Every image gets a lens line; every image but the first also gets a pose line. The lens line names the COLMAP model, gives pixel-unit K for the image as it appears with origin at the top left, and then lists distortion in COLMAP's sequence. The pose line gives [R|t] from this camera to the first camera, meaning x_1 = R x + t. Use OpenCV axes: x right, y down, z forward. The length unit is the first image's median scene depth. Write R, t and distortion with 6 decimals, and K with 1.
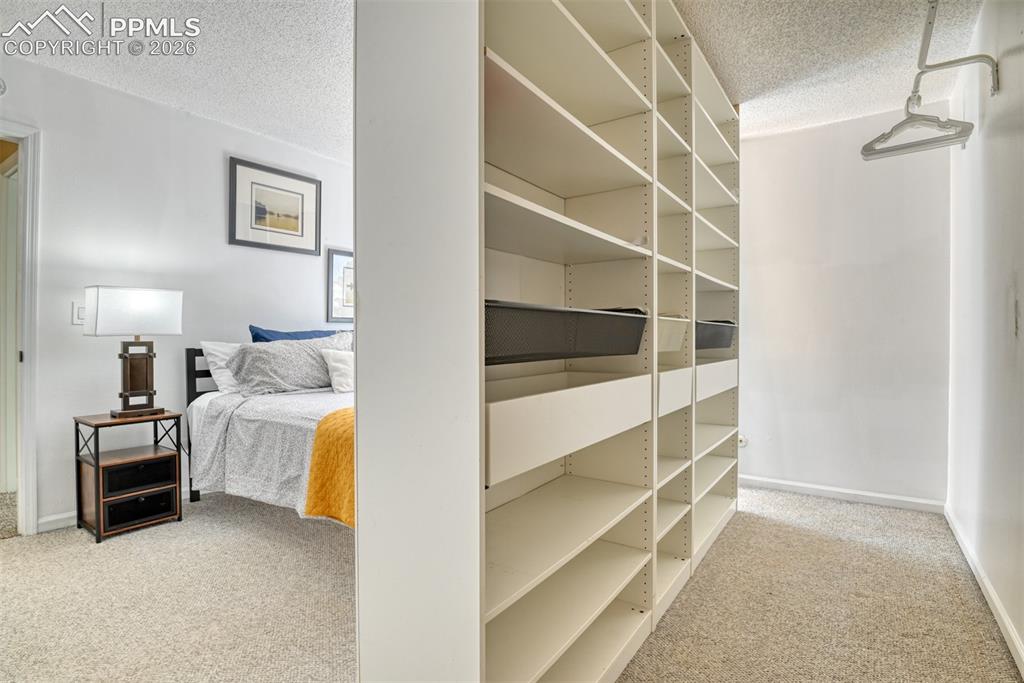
lens RADIAL K [[499.0, 0, 514.6], [0, 499.0, 341.5], [0, 0, 1]] dist [-0.020022, -0.002990]
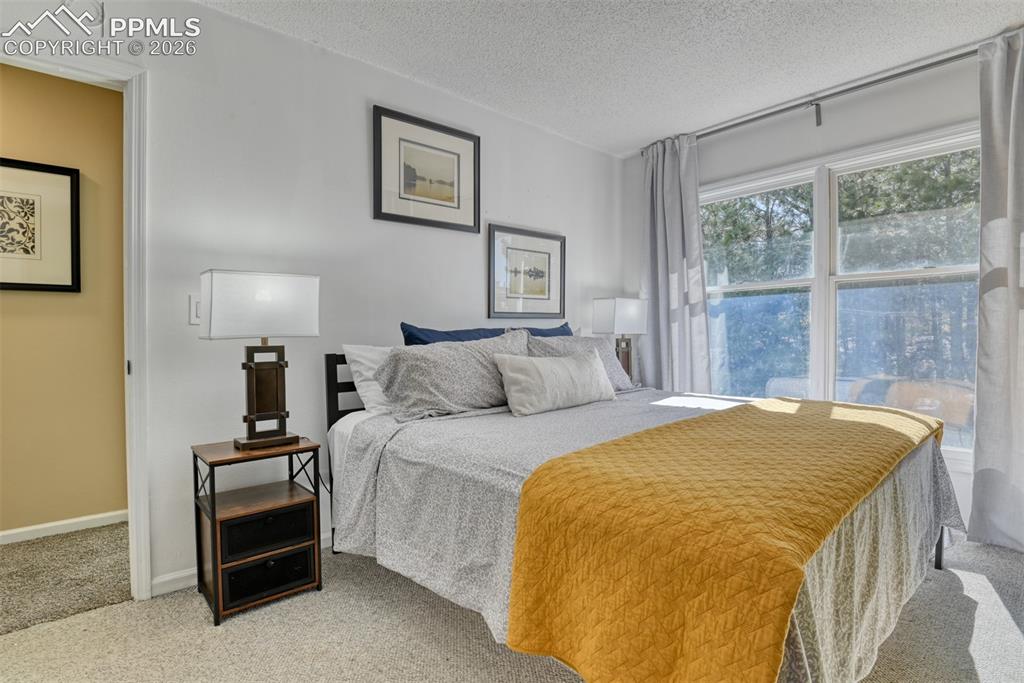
lens RADIAL K [[499.0, 0, 514.6], [0, 499.0, 341.5], [0, 0, 1]] dist [-0.020022, -0.002990]
pose [[0.971841, -0.011258, -0.235368, -0.215411], [0.011833, 0.999929, 0.001028, -0.003077], [0.235340, -0.003784, 0.971906, 0.347403]]
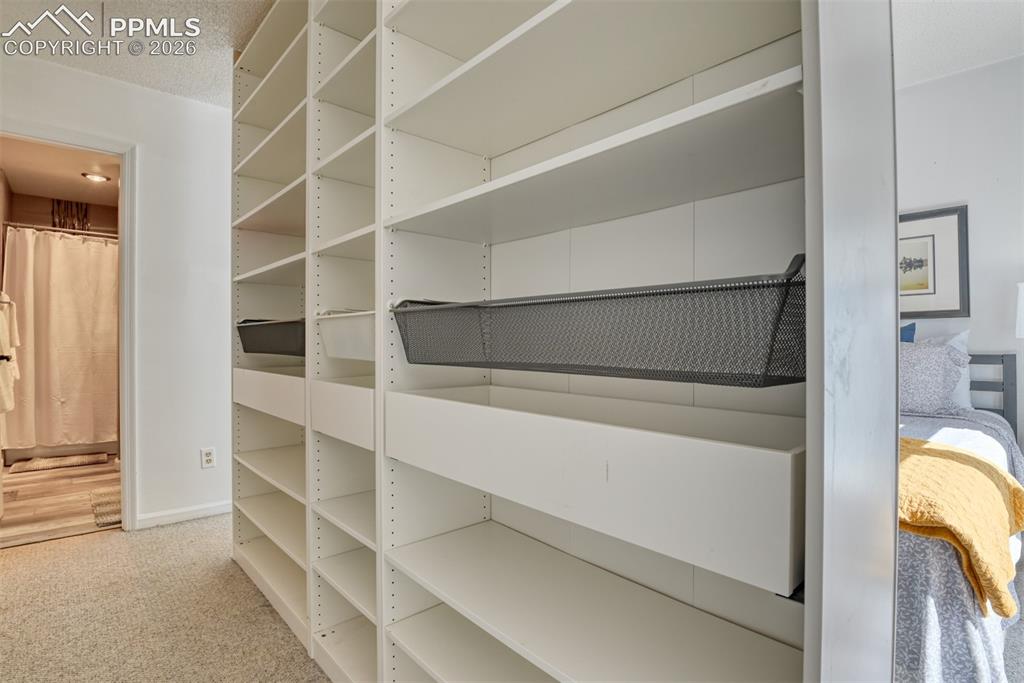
lens RADIAL K [[492.7, 0, 504.9], [0, 492.7, 341.7], [0, 0, 1]] dist [-0.036454, 0.000395]
pose [[-0.227616, -0.001739, -0.973749, 0.667265], [-0.006621, 0.999978, -0.000239, -0.005367], [0.973728, 0.006393, -0.227623, 0.961449]]
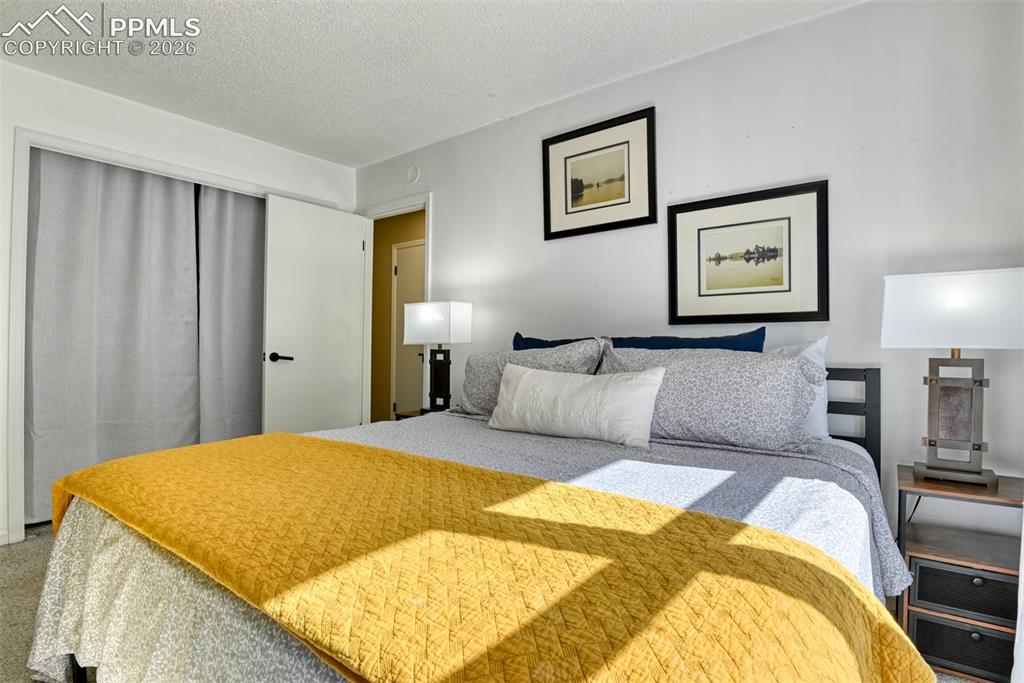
lens RADIAL K [[499.0, 0, 514.6], [0, 499.0, 341.5], [0, 0, 1]] dist [-0.020022, -0.002990]
pose [[-0.039202, -0.010121, -0.999180, 0.358477], [-0.020078, 0.999755, -0.009339, -0.010489], [0.999030, 0.019695, -0.039396, 1.167035]]
